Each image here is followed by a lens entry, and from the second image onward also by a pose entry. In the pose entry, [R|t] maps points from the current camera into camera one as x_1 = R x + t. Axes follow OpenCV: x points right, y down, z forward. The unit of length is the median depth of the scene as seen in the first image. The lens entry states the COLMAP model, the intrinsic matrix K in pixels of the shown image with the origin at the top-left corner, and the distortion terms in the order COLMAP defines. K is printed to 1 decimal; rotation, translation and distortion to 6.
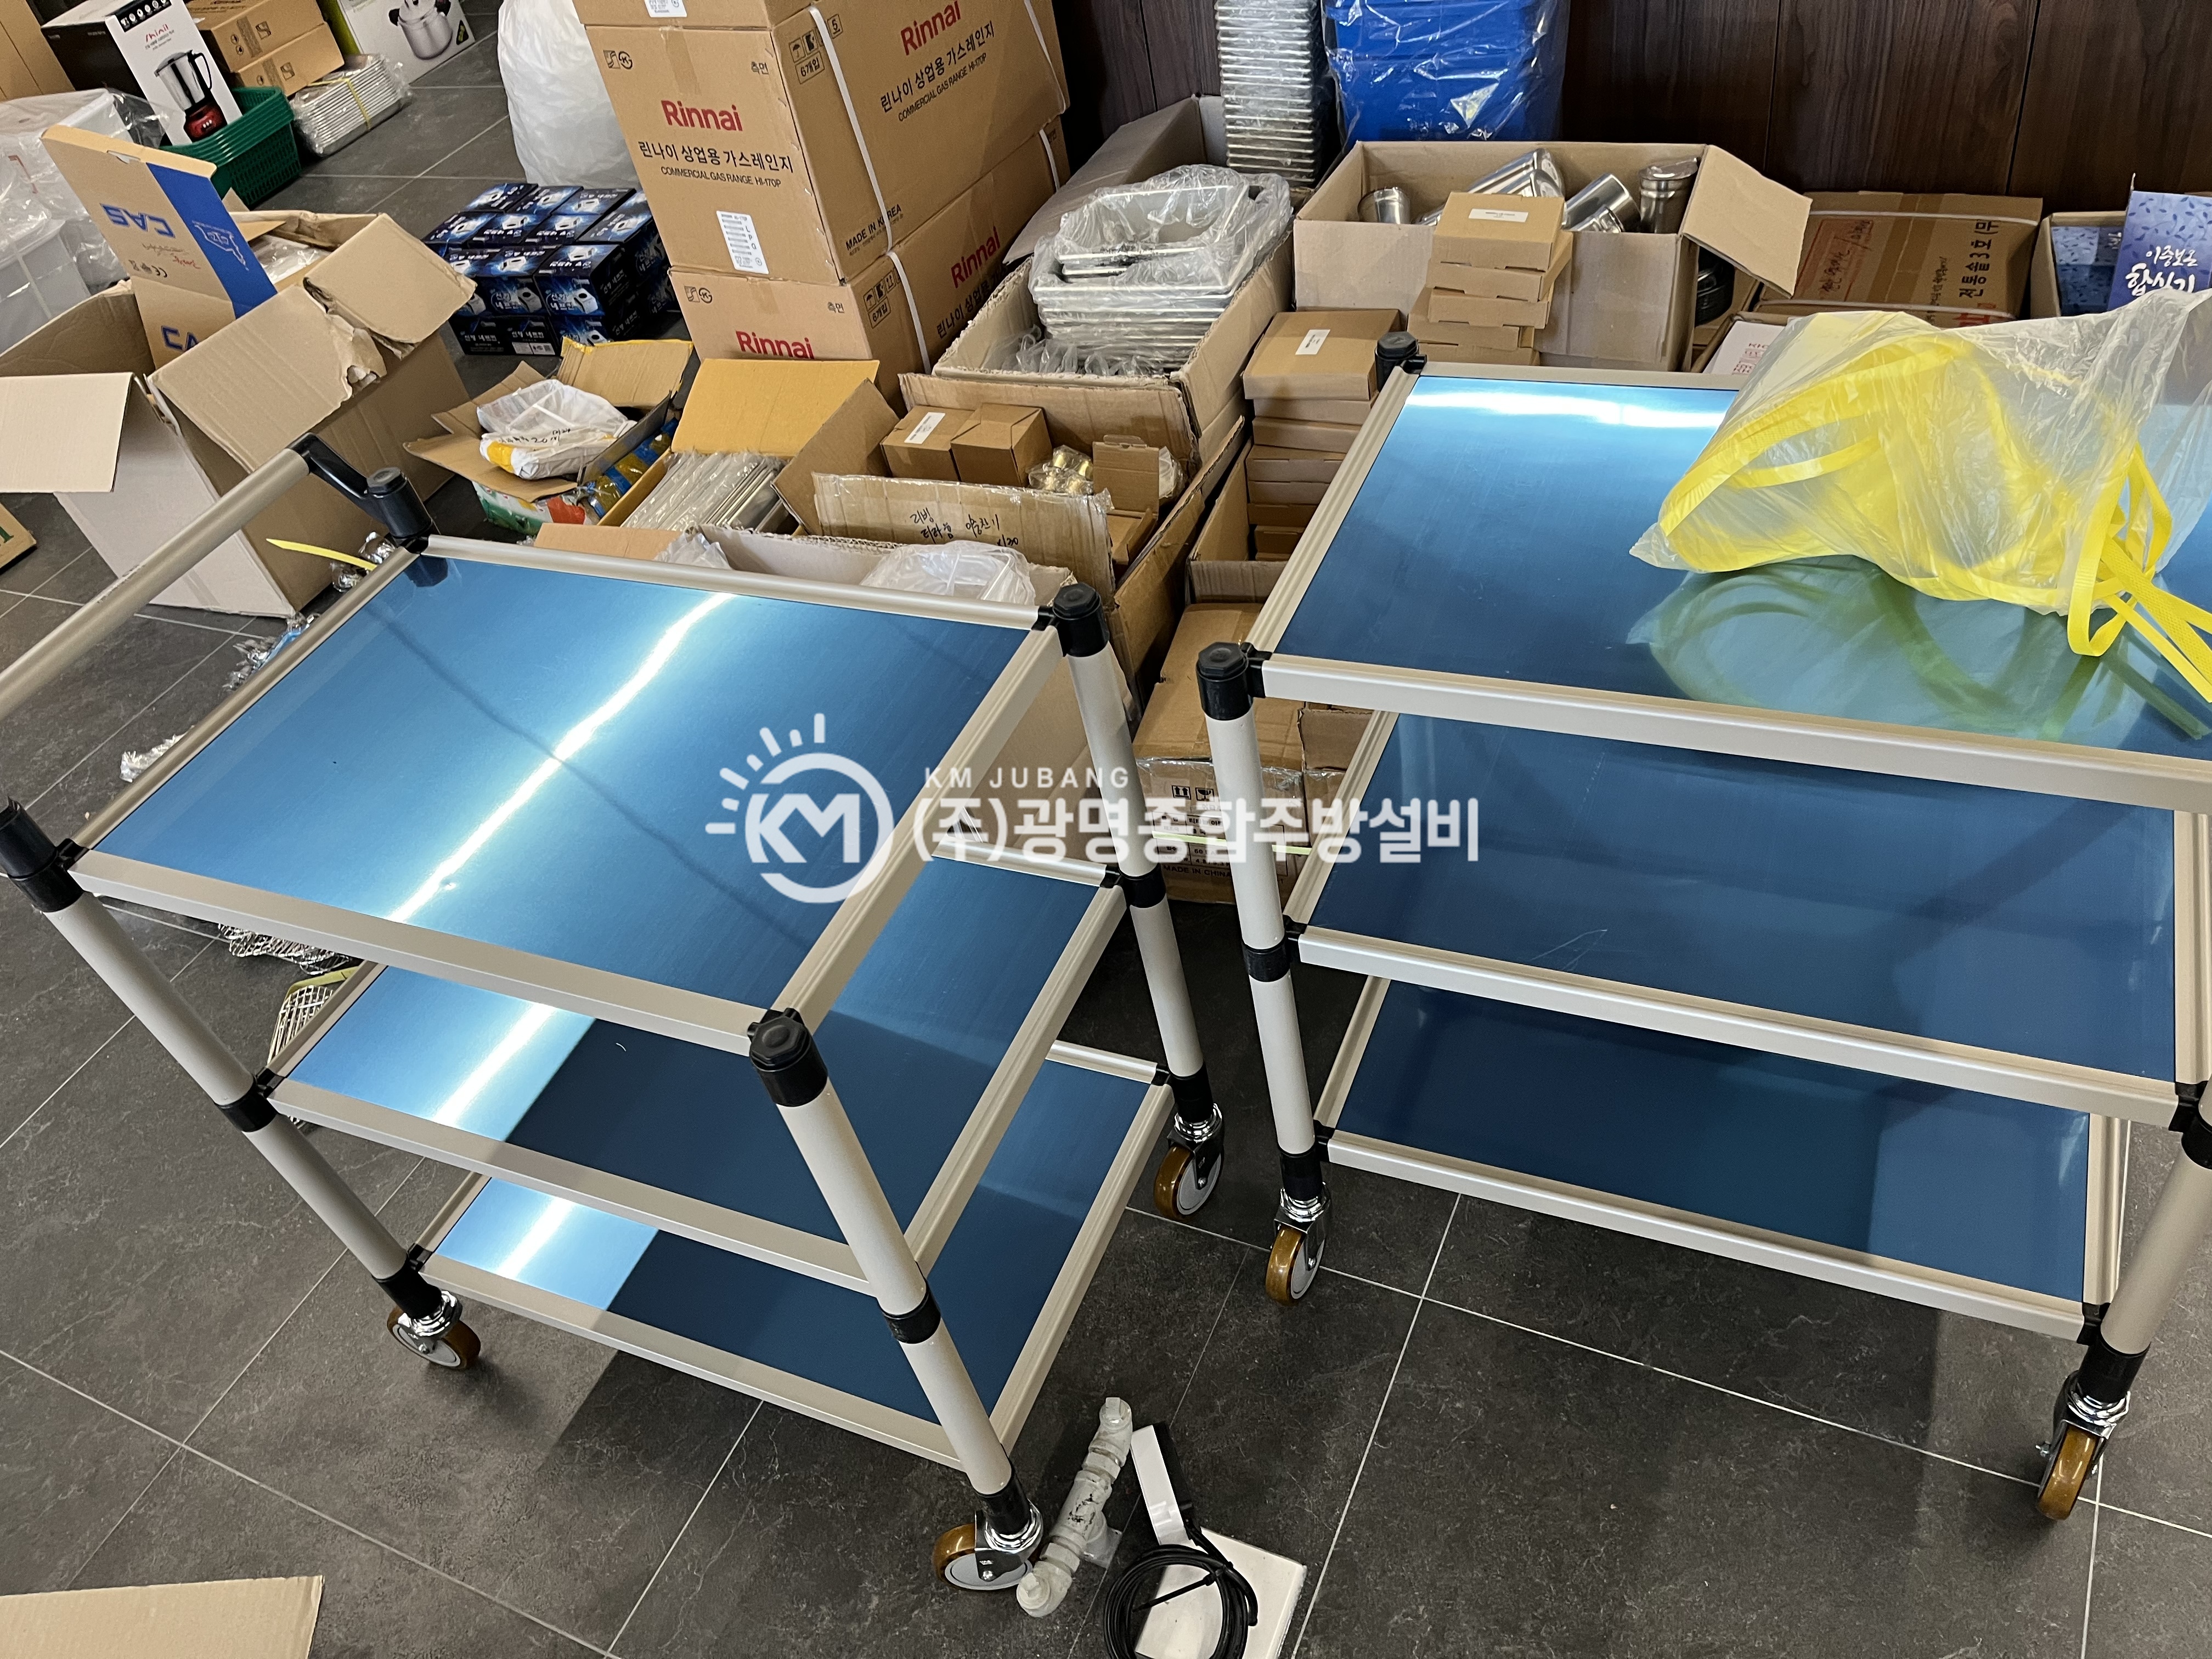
lens RADIAL K [[1699.8, 0, 1113.8], [0, 1699.8, 828.1], [0, 0, 1]] dist [0.061021, -0.087382]
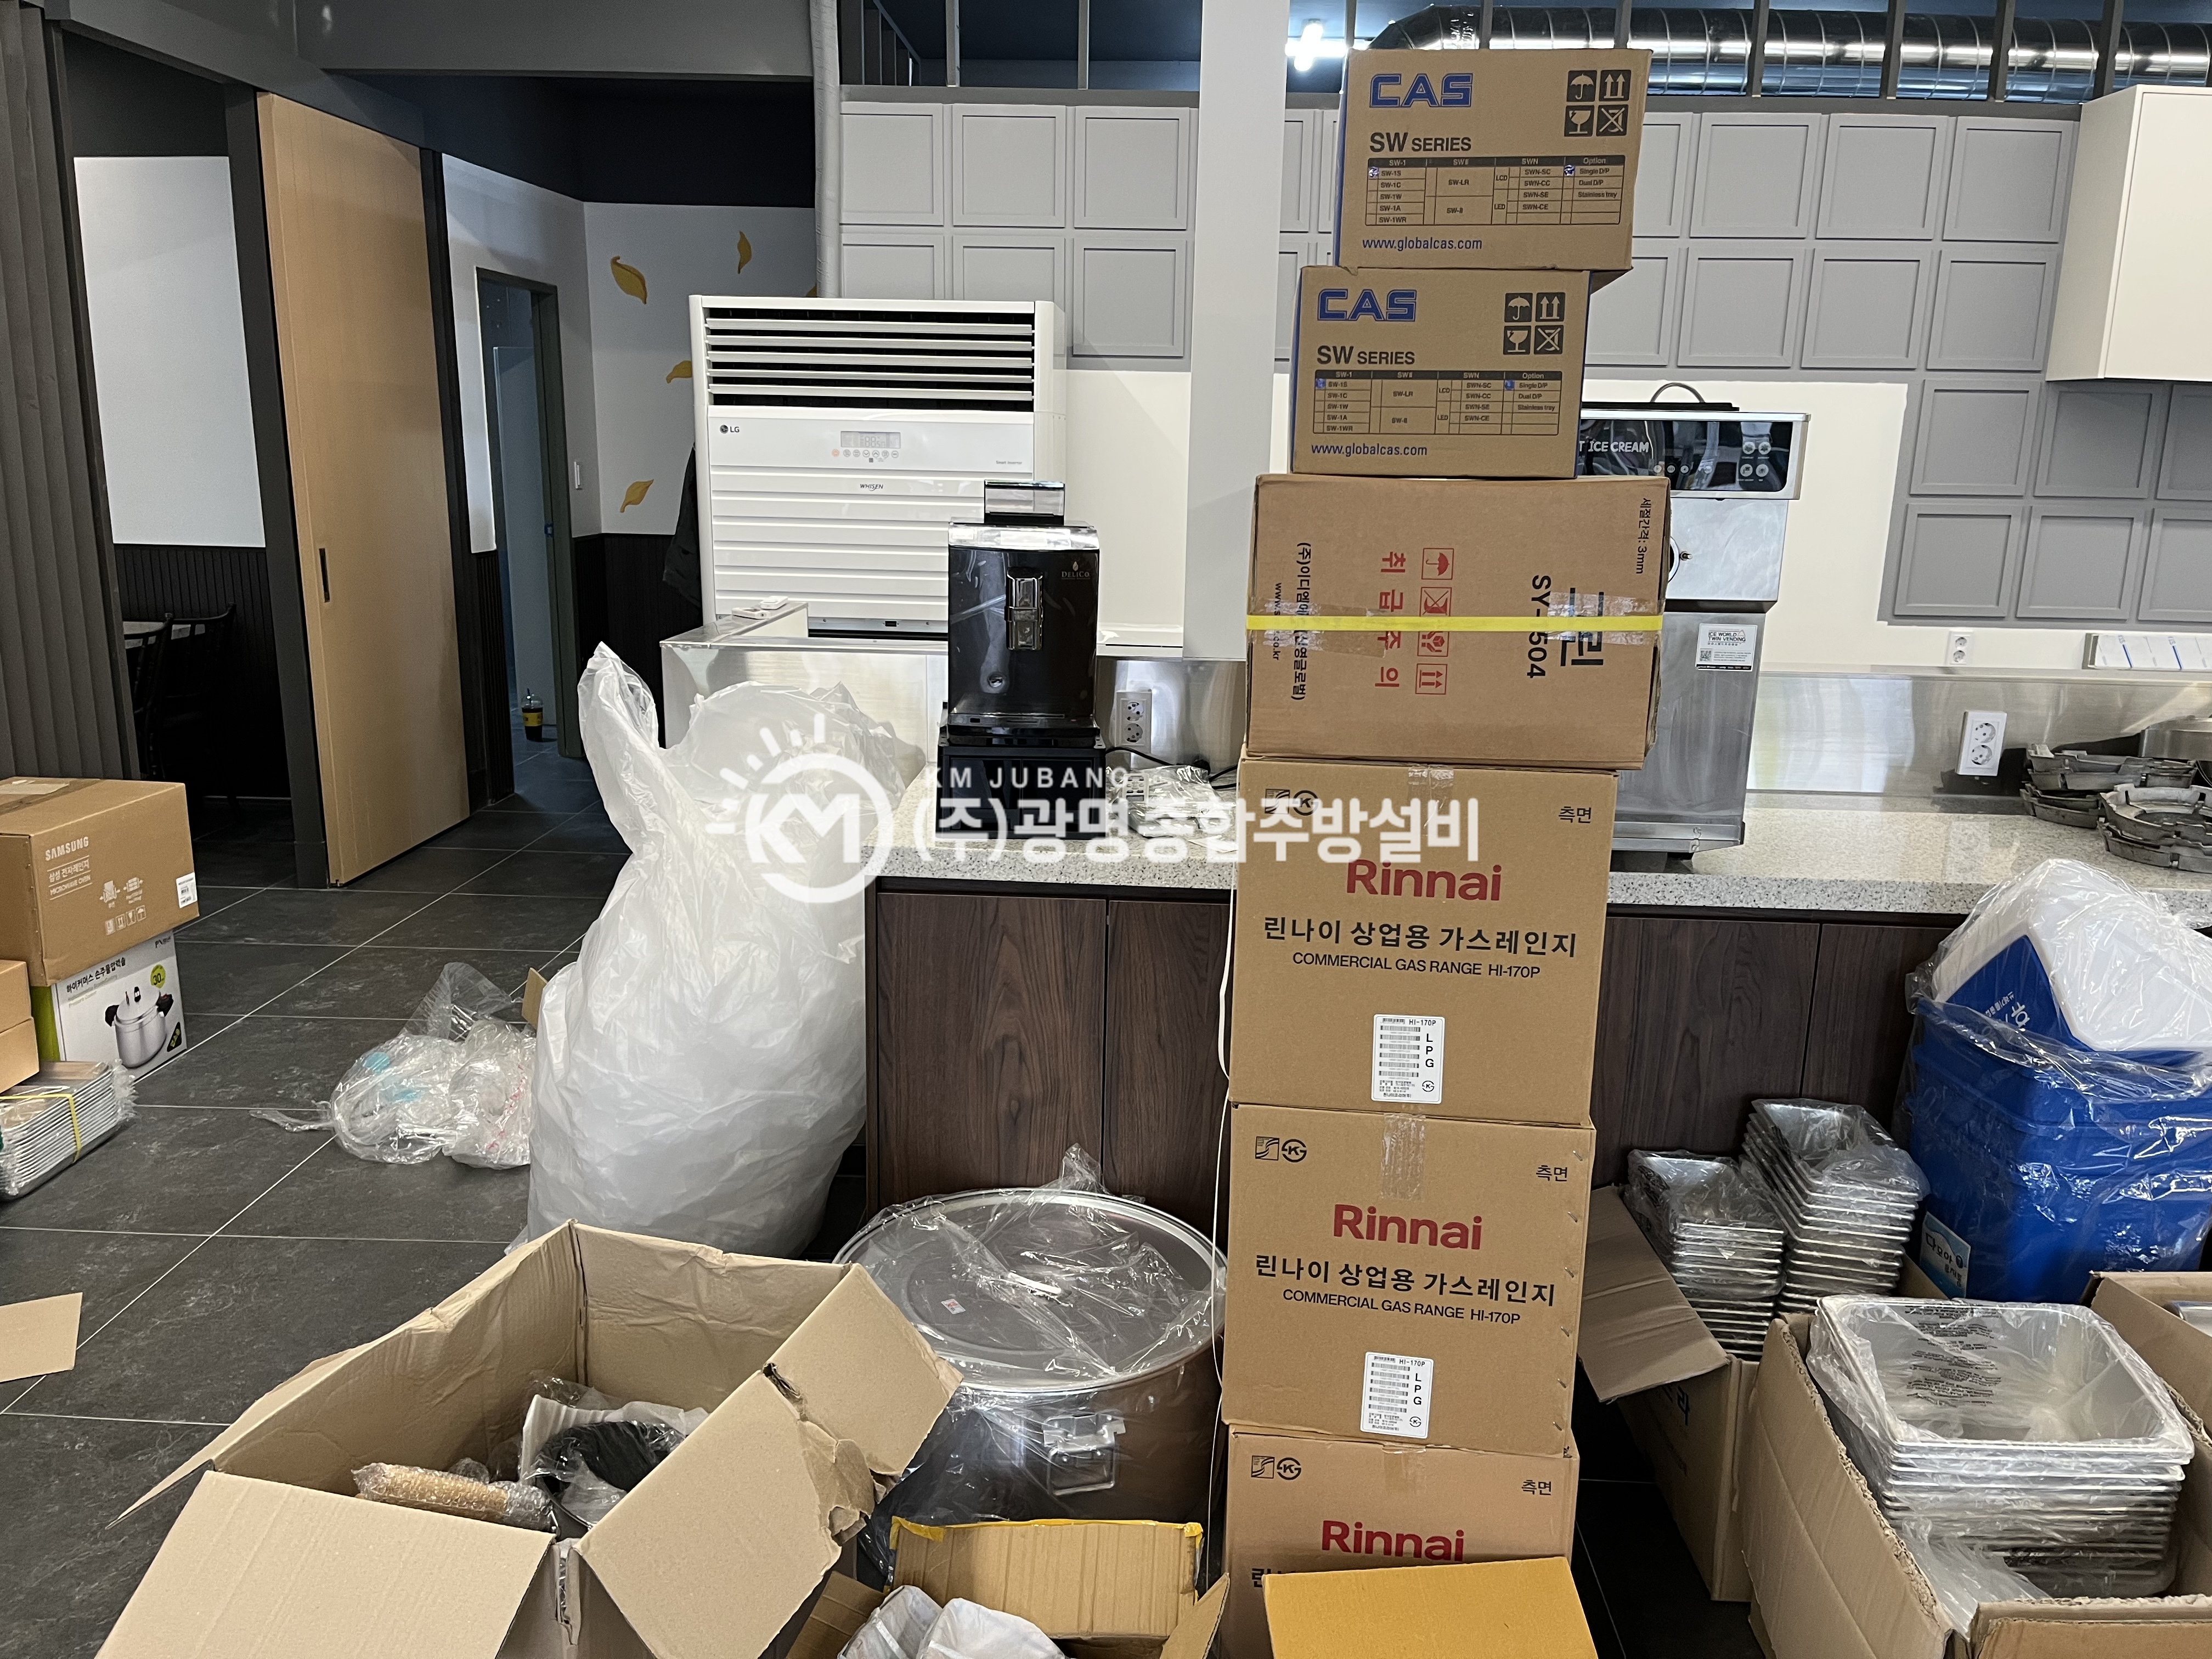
lens RADIAL K [[1699.8, 0, 1113.8], [0, 1699.8, 828.1], [0, 0, 1]] dist [0.061021, -0.087382]
pose [[0.913044, 0.086802, 0.398518, -0.597662], [0.134370, 0.858526, -0.494852, -0.206402], [-0.385092, 0.505370, 0.772208, 0.385227]]
